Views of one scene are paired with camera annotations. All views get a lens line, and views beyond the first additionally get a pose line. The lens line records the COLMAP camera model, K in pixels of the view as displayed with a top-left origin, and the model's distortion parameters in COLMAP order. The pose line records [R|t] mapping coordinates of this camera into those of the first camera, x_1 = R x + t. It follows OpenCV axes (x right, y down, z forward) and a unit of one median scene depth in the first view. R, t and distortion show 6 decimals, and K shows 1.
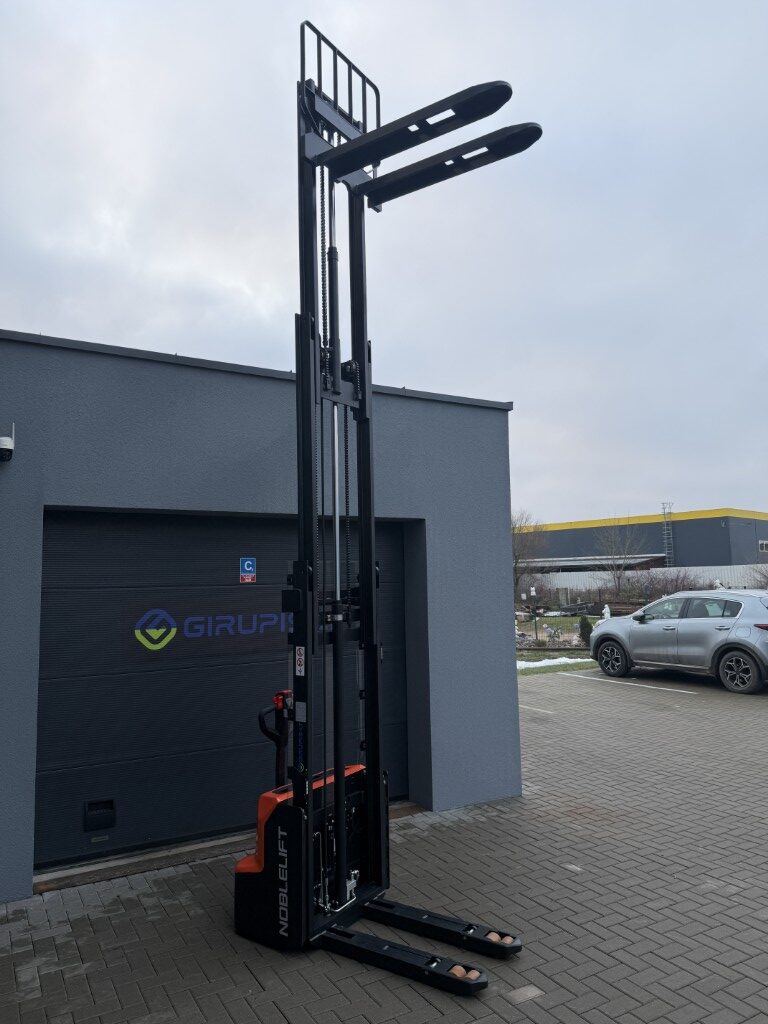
lens RADIAL K [[727.1, 0, 397.0], [0, 727.1, 517.4], [0, 0, 1]] dist [0.018328, -0.031334]
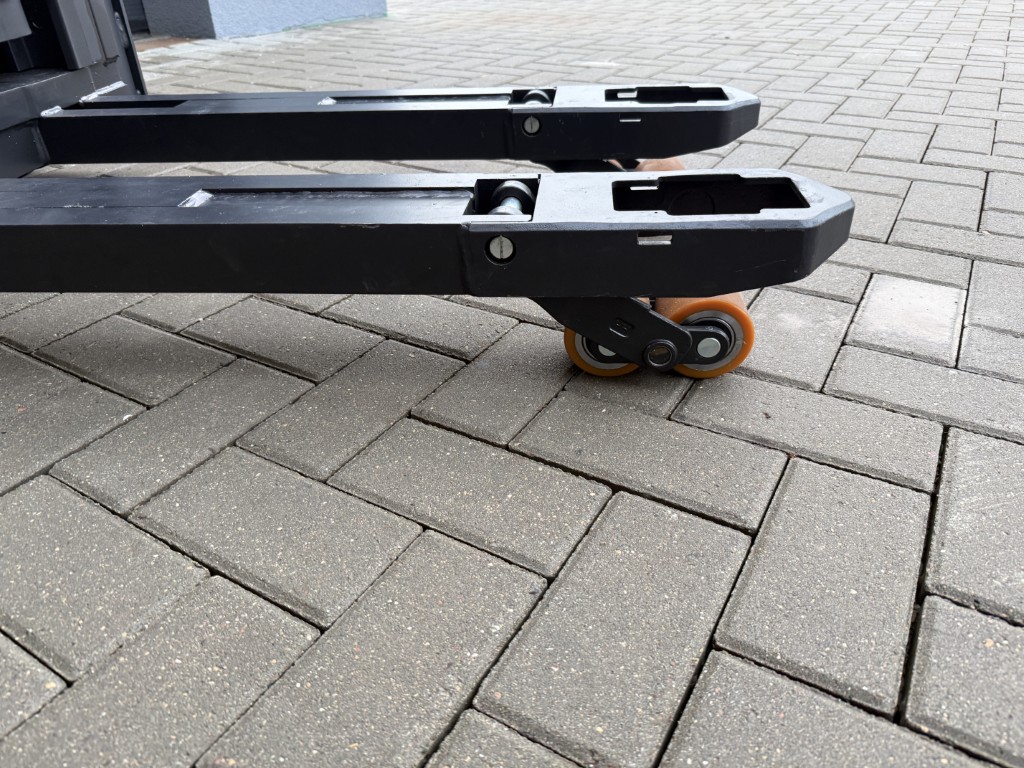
lens RADIAL K [[718.5, 0, 510.6], [0, 718.5, 382.1], [0, 0, 1]] dist [0.095585, -0.137288]
pose [[0.884809, -0.242295, 0.398002, -0.019843], [-0.038359, 0.813390, 0.580452, 0.350528], [-0.464372, -0.528857, 0.710401, 0.571627]]
